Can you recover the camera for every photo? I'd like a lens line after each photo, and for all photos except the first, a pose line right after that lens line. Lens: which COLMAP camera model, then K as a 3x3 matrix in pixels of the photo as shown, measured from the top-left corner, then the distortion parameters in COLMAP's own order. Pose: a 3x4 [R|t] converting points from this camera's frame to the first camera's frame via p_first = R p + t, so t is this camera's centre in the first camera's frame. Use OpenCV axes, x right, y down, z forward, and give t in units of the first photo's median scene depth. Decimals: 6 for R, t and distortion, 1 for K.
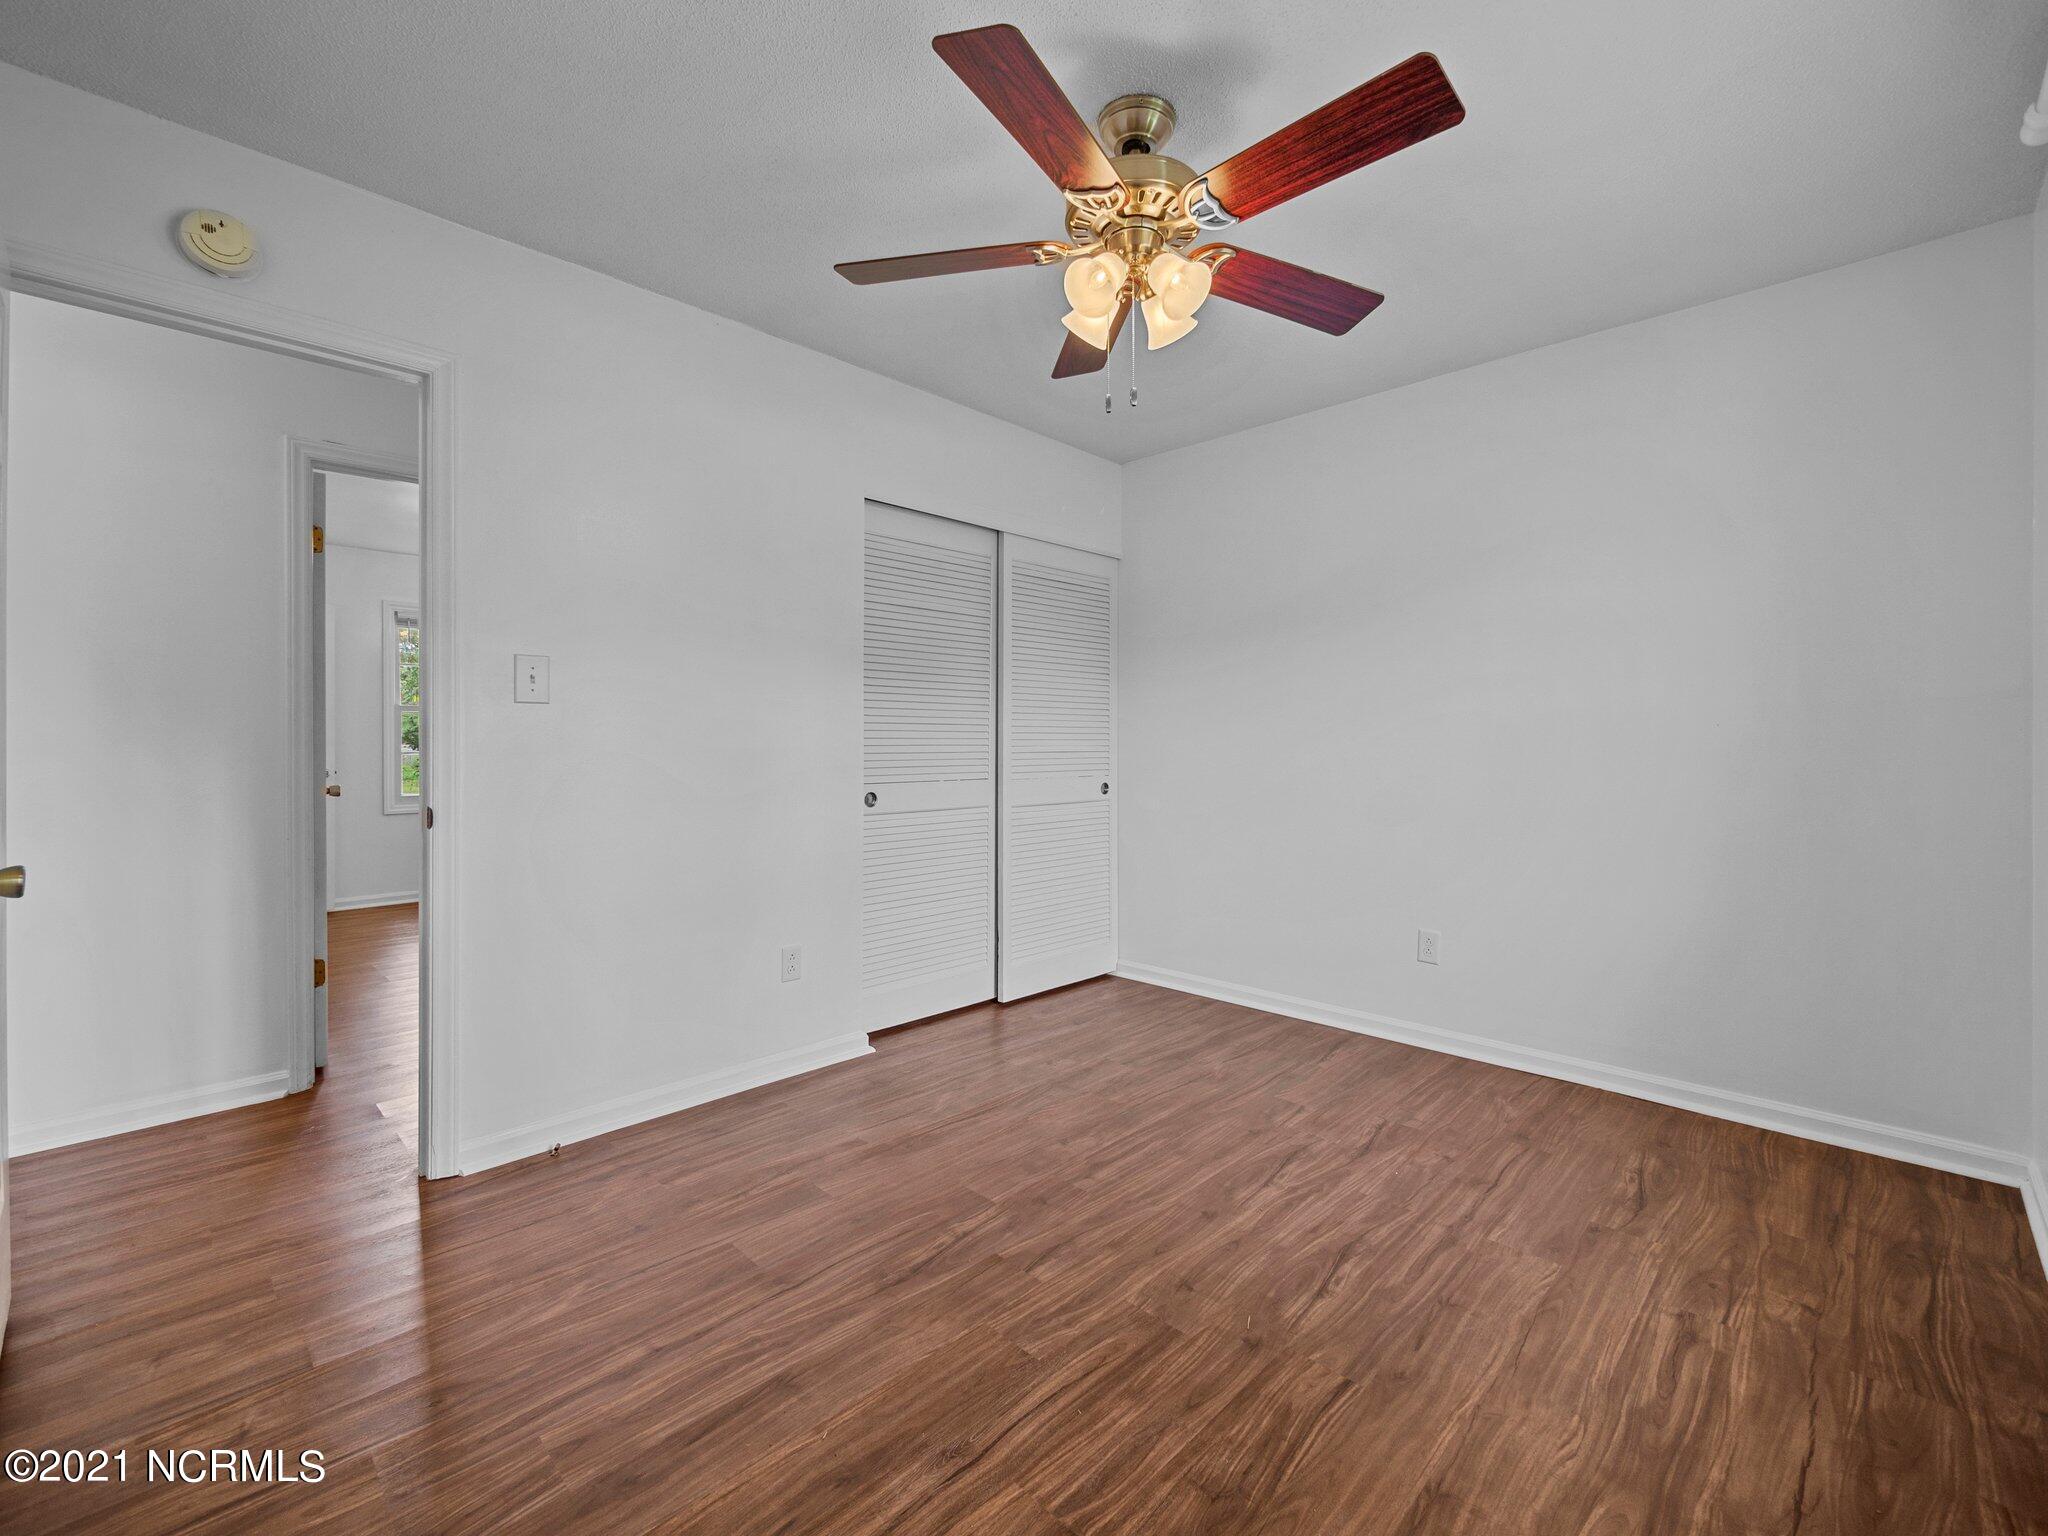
lens RADIAL K [[876.0, 0, 1021.5], [0, 876.0, 757.3], [0, 0, 1]] dist [-0.006452, 0.000517]
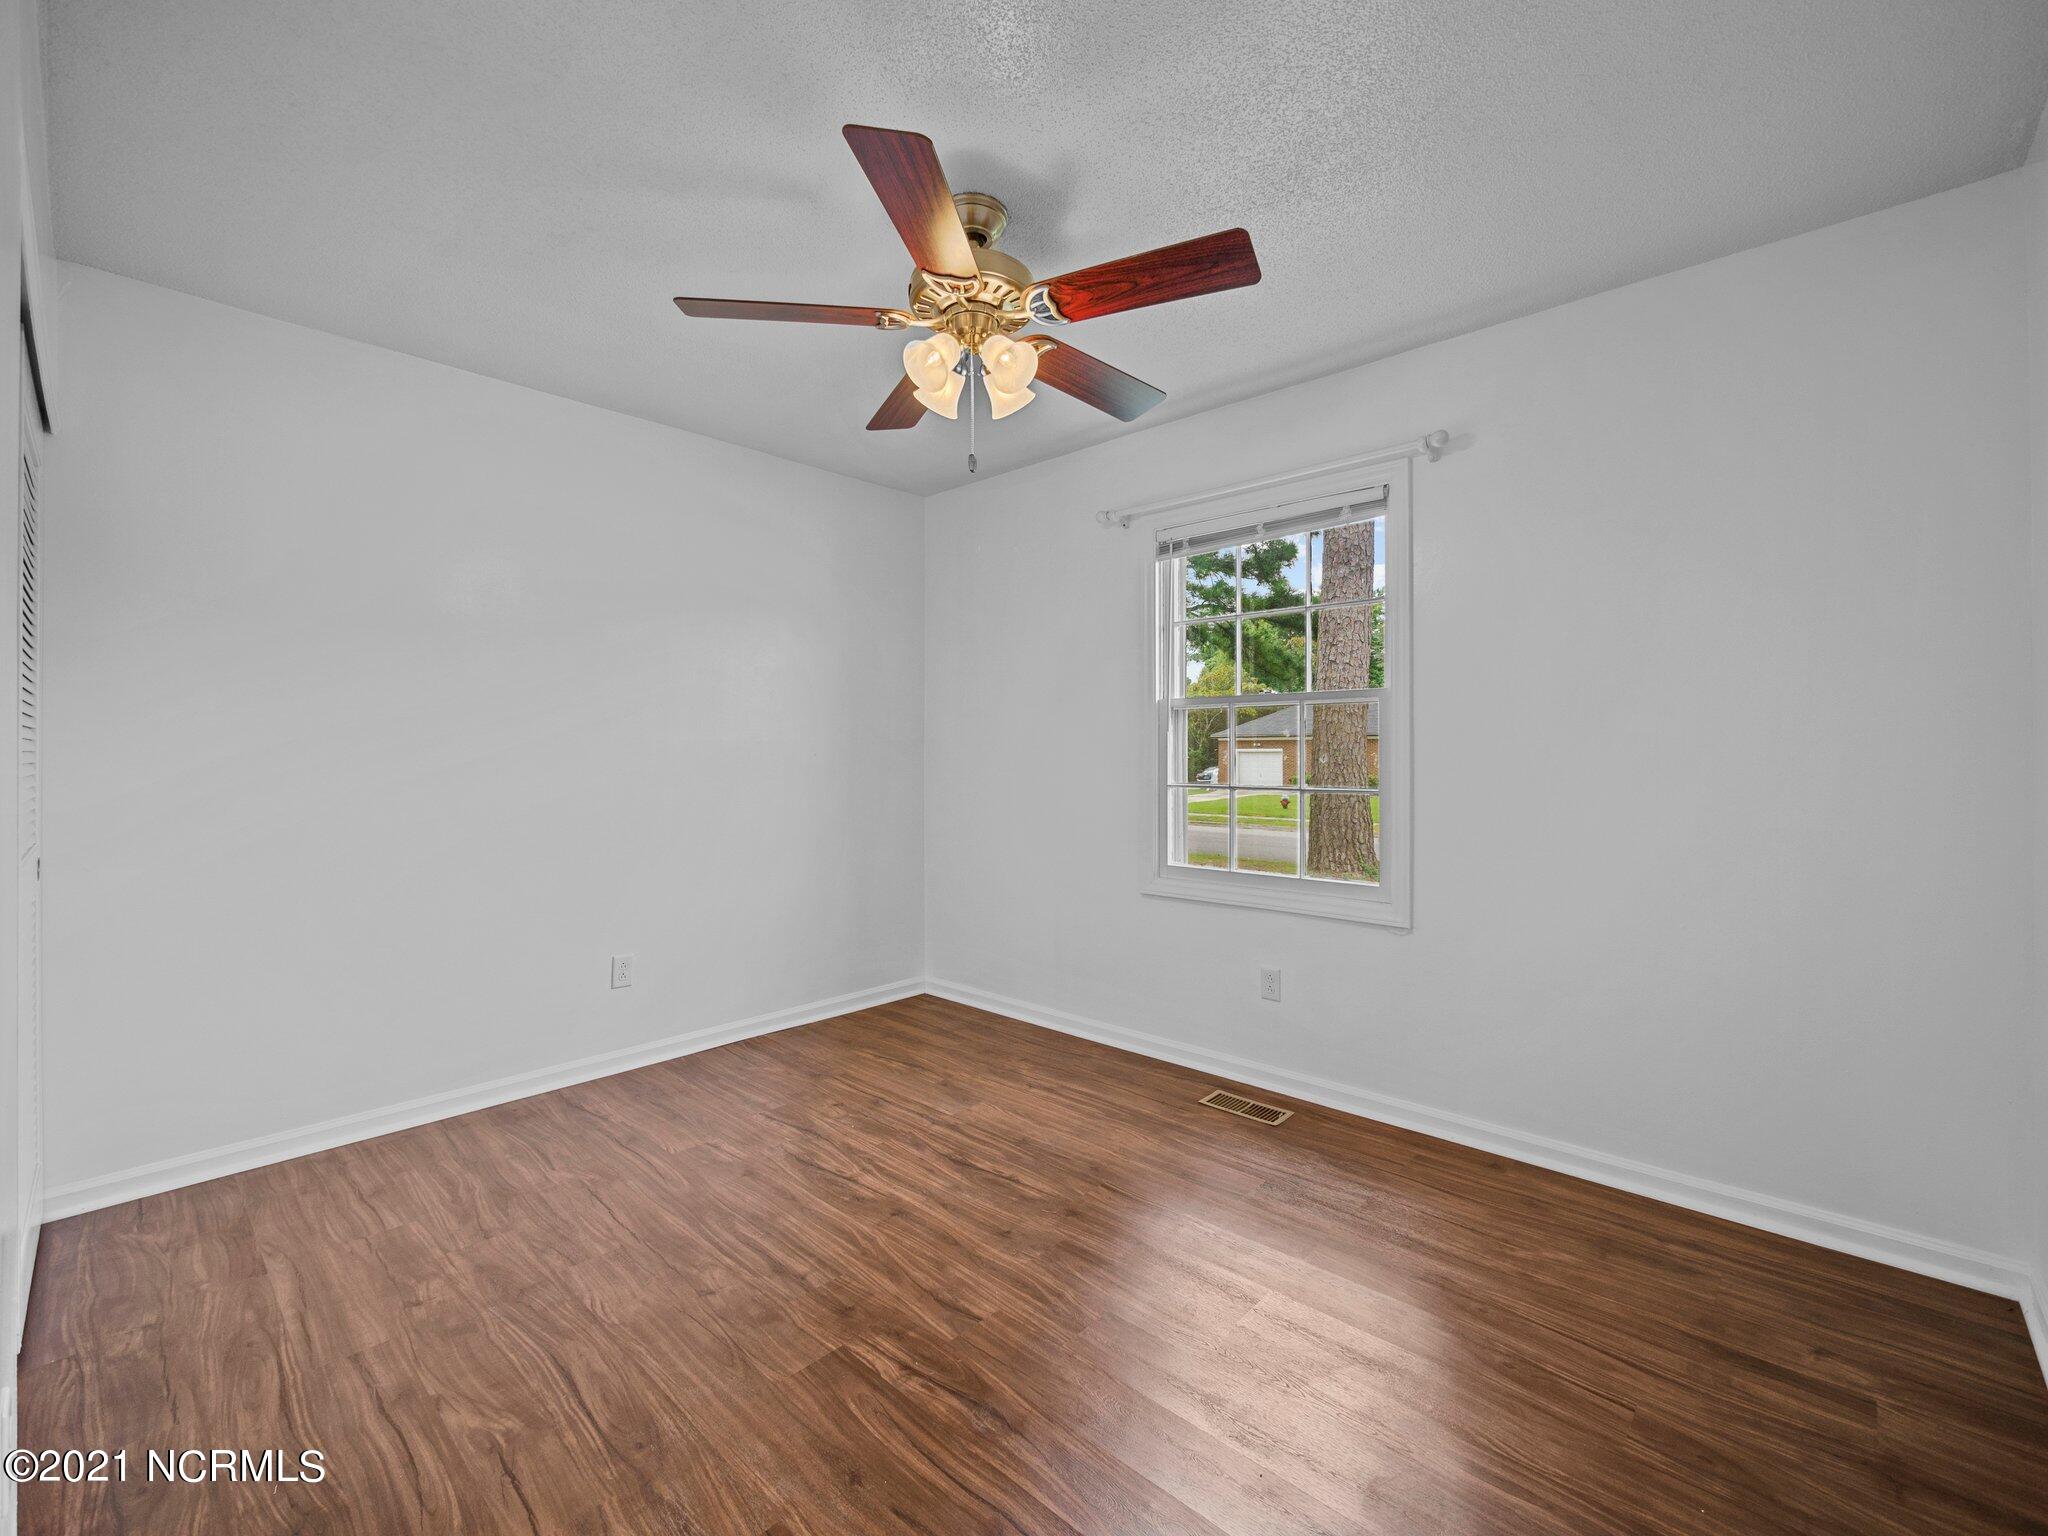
lens RADIAL K [[876.0, 0, 1019.1], [0, 876.0, 762.6], [0, 0, 1]] dist [-0.006452, 0.000517]
pose [[-0.019258, -0.010836, 0.999756, -0.907877], [0.020709, 0.999722, 0.011234, -0.043813], [-0.999600, 0.020921, -0.019028, 0.903950]]
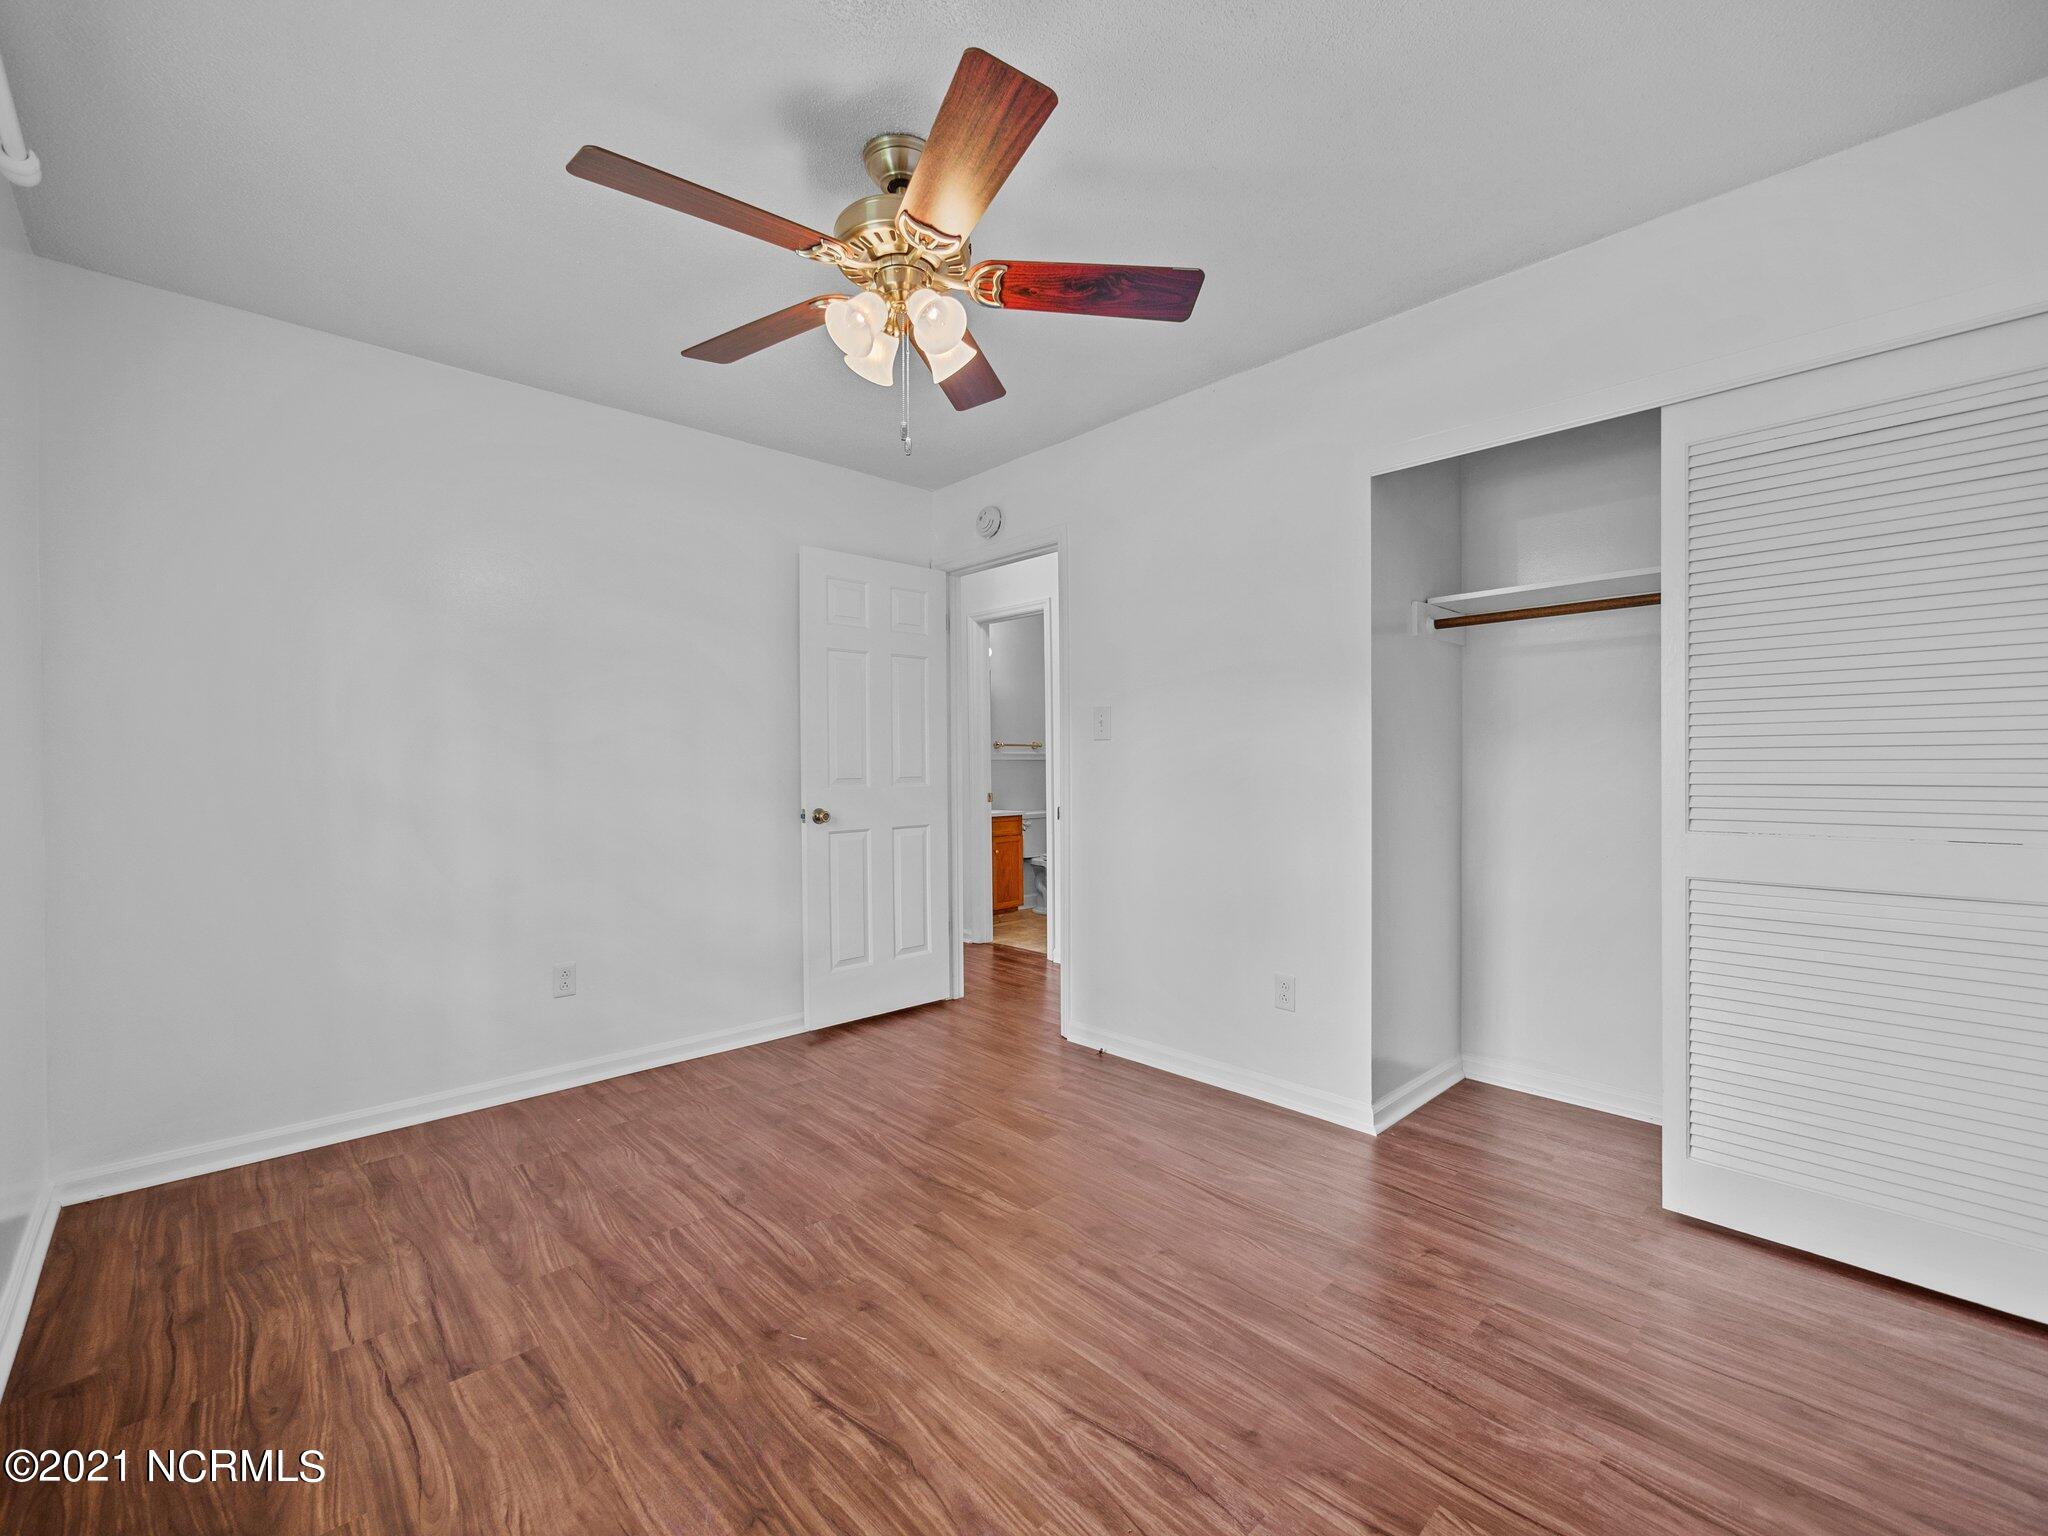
lens RADIAL K [[876.0, 0, 1023.7], [0, 876.0, 765.9], [0, 0, 1]] dist [-0.006452, 0.000517]
pose [[-0.033588, -0.000306, -0.999436, 1.089829], [-0.013015, 0.999915, 0.000131, -0.021498], [0.999351, 0.013012, -0.033590, 1.103263]]
